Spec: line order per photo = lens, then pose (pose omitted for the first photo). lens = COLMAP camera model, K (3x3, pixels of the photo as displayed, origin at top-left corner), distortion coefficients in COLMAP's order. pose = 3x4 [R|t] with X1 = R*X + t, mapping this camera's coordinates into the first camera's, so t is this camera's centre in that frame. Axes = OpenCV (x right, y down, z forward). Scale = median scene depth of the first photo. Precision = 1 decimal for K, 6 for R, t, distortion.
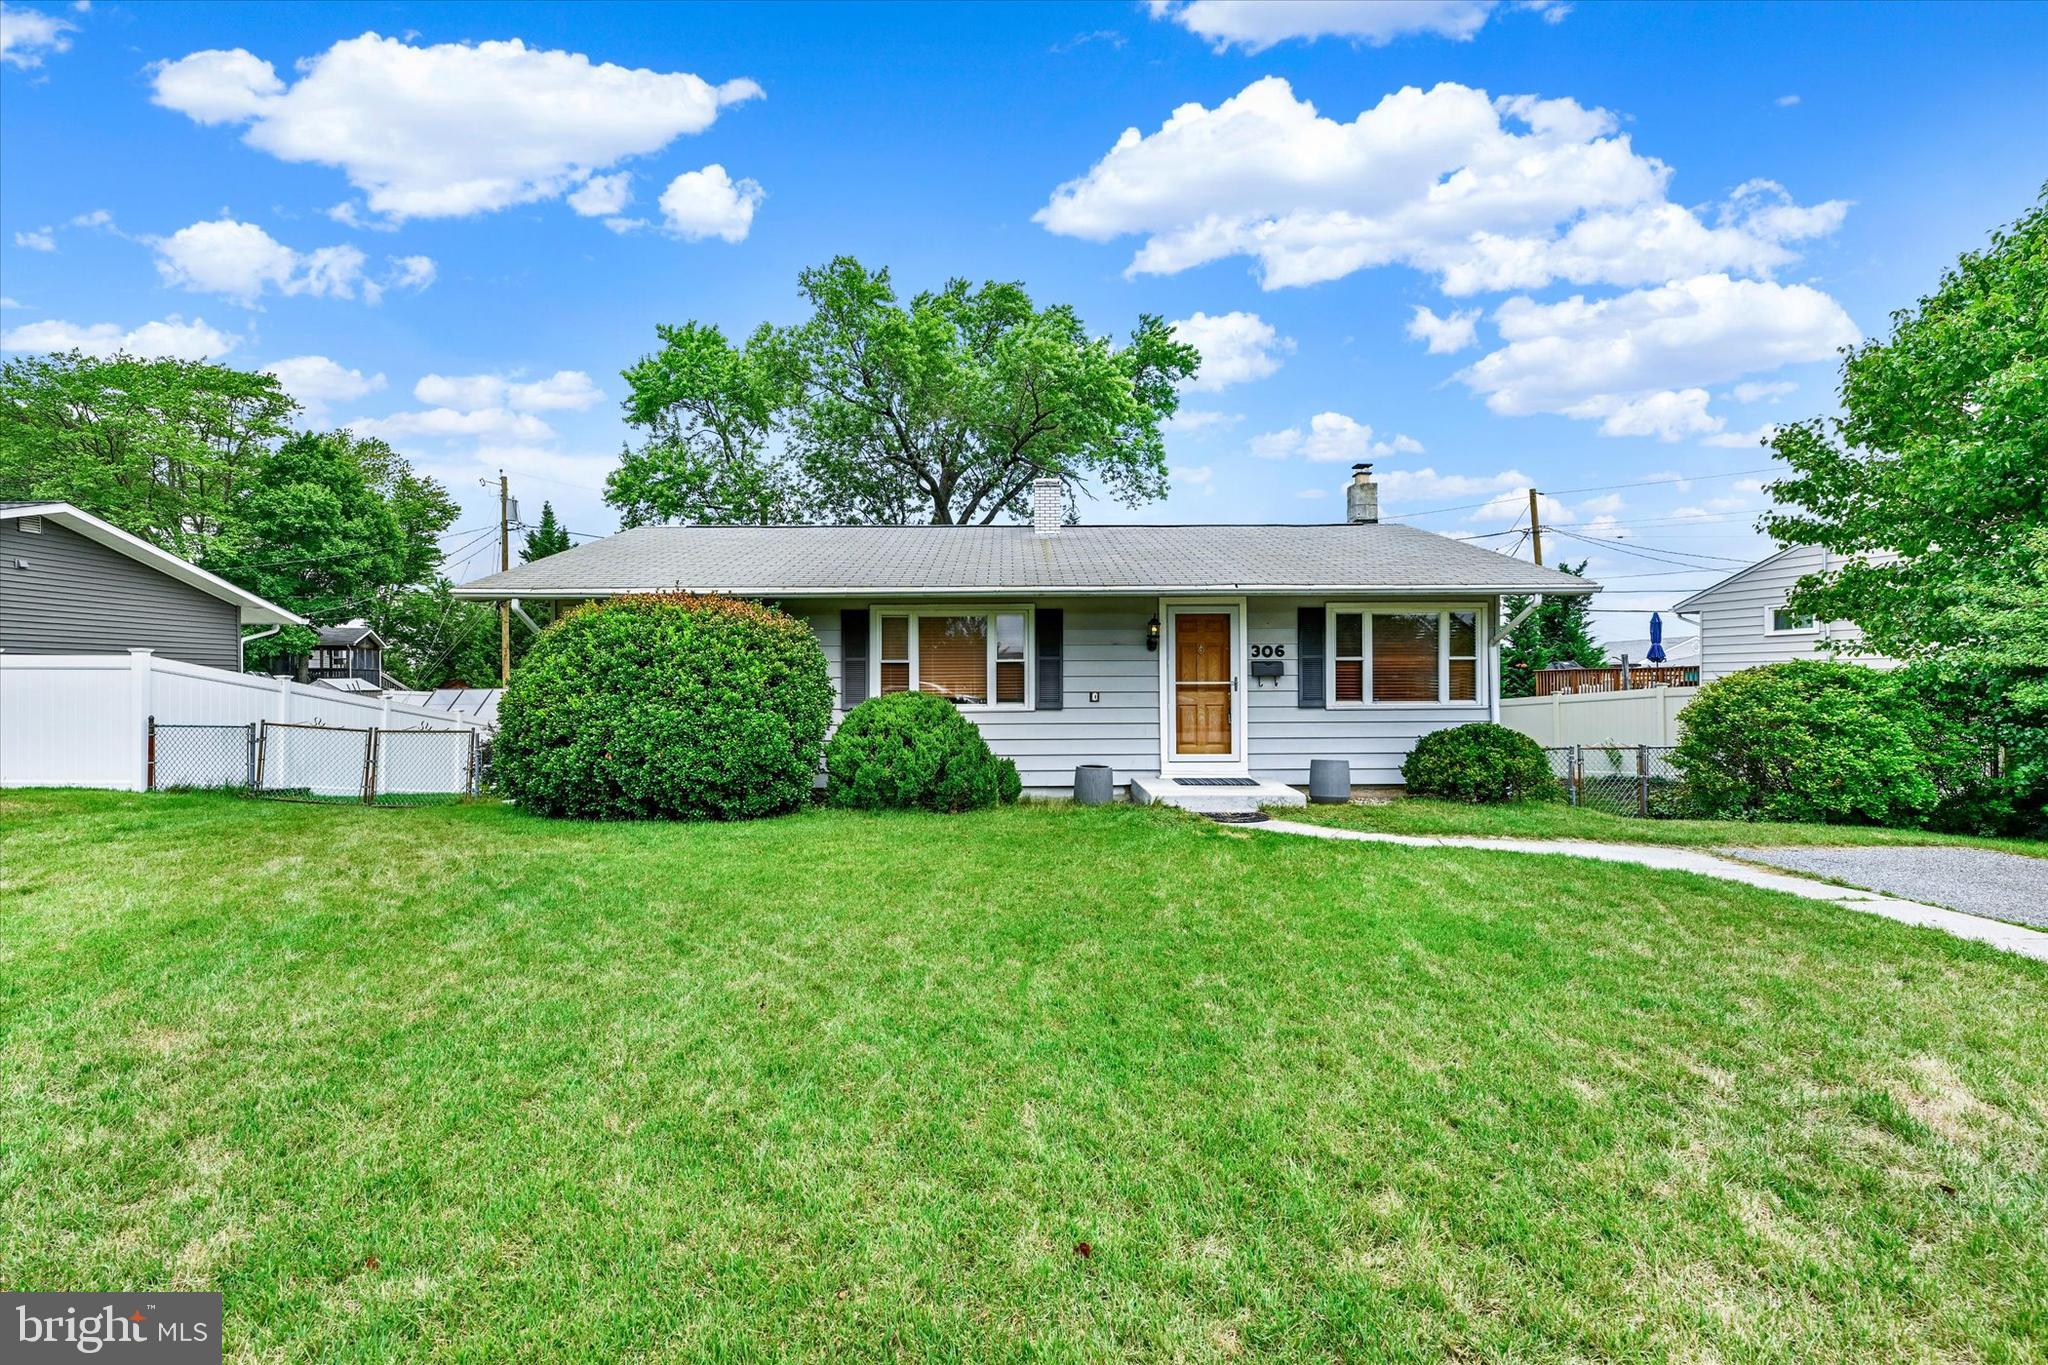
lens RADIAL K [[827.9, 0, 1019.6], [0, 827.9, 687.0], [0, 0, 1]] dist [-0.000461, 0.000025]
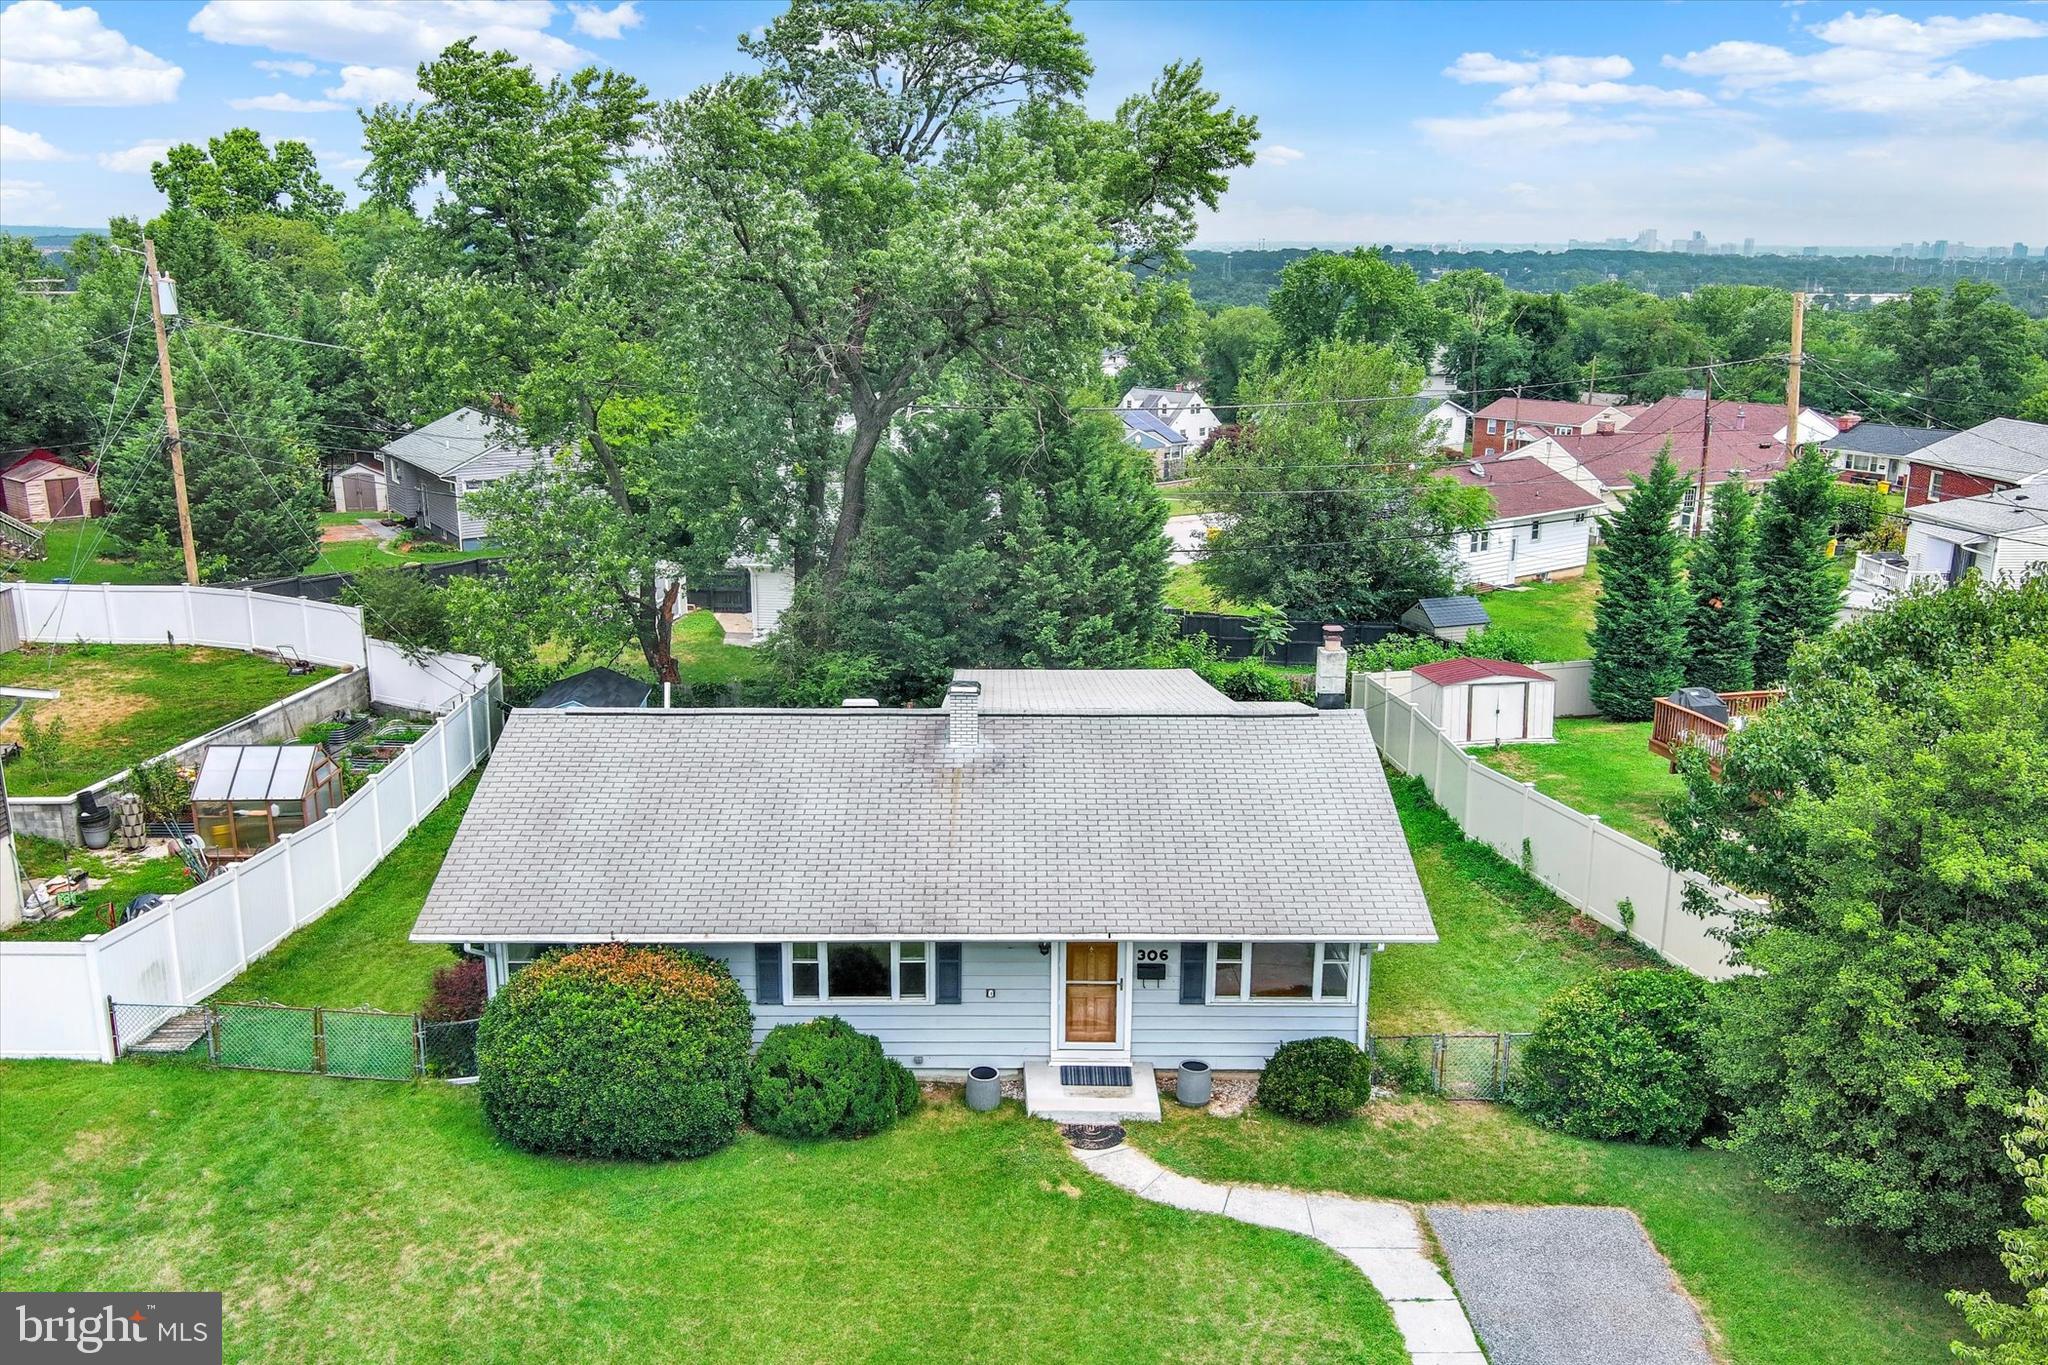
lens RADIAL K [[1622.3, 0, 1021.9], [0, 1622.3, 674.6], [0, 0, 1]] dist [0.021275, -0.018724]
pose [[0.999933, 0.011497, -0.001363, 0.129633], [-0.010786, 0.967854, 0.251282, -0.923505], [0.004209, -0.251250, 0.967913, -0.944831]]
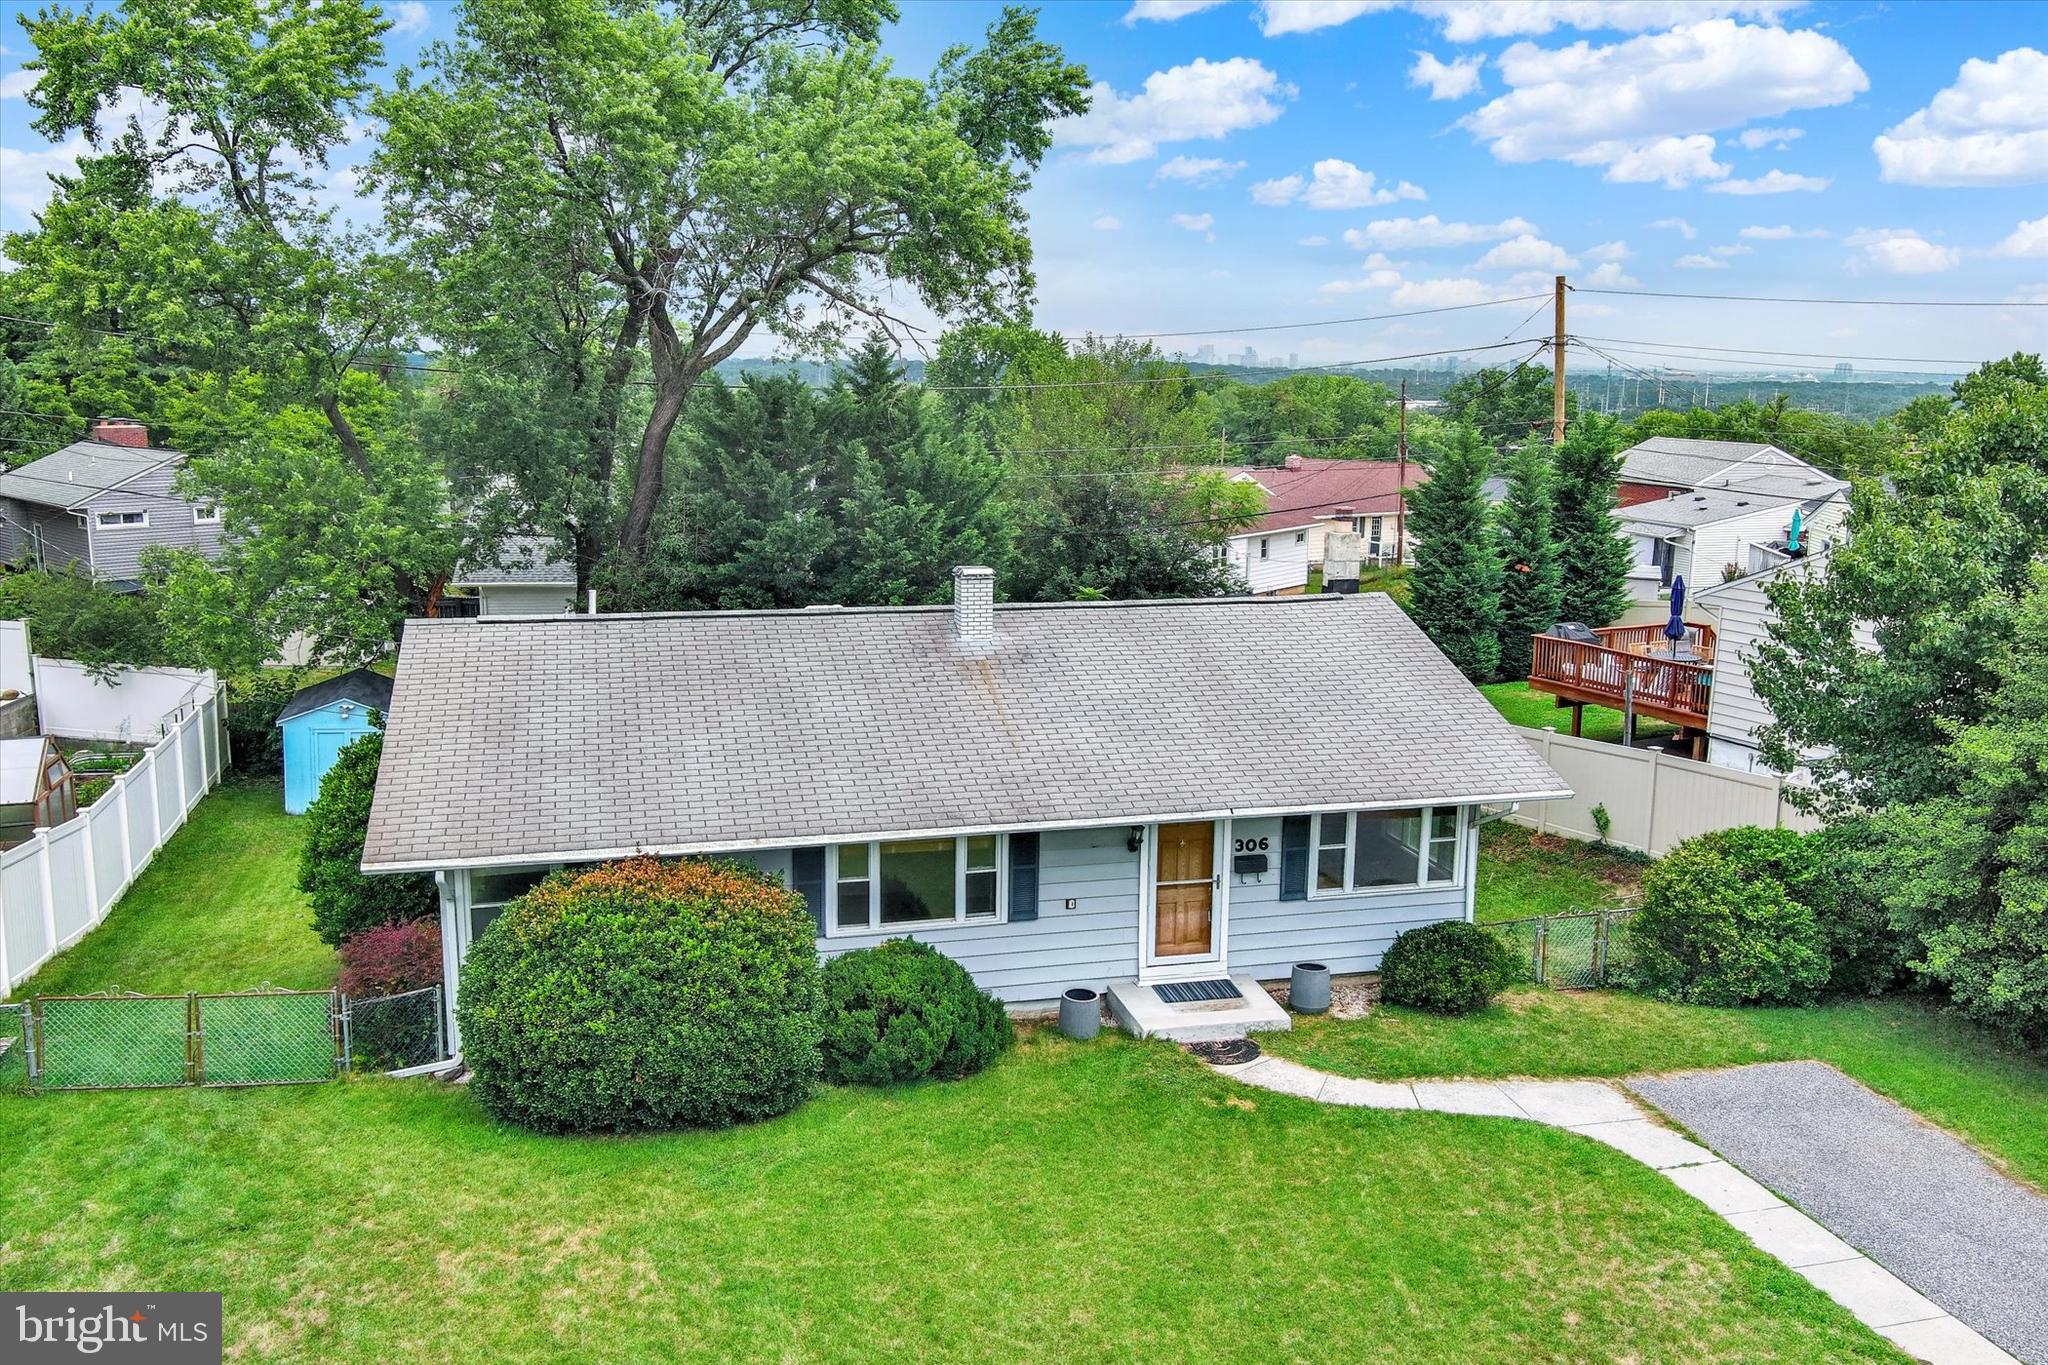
lens RADIAL K [[1622.3, 0, 1021.9], [0, 1622.3, 674.6], [0, 0, 1]] dist [0.021275, -0.018724]
pose [[0.970998, -0.028650, 0.237363, -0.378140], [-0.016269, 0.982575, 0.185154, -0.565274], [-0.238532, -0.183646, 0.953612, -0.640527]]
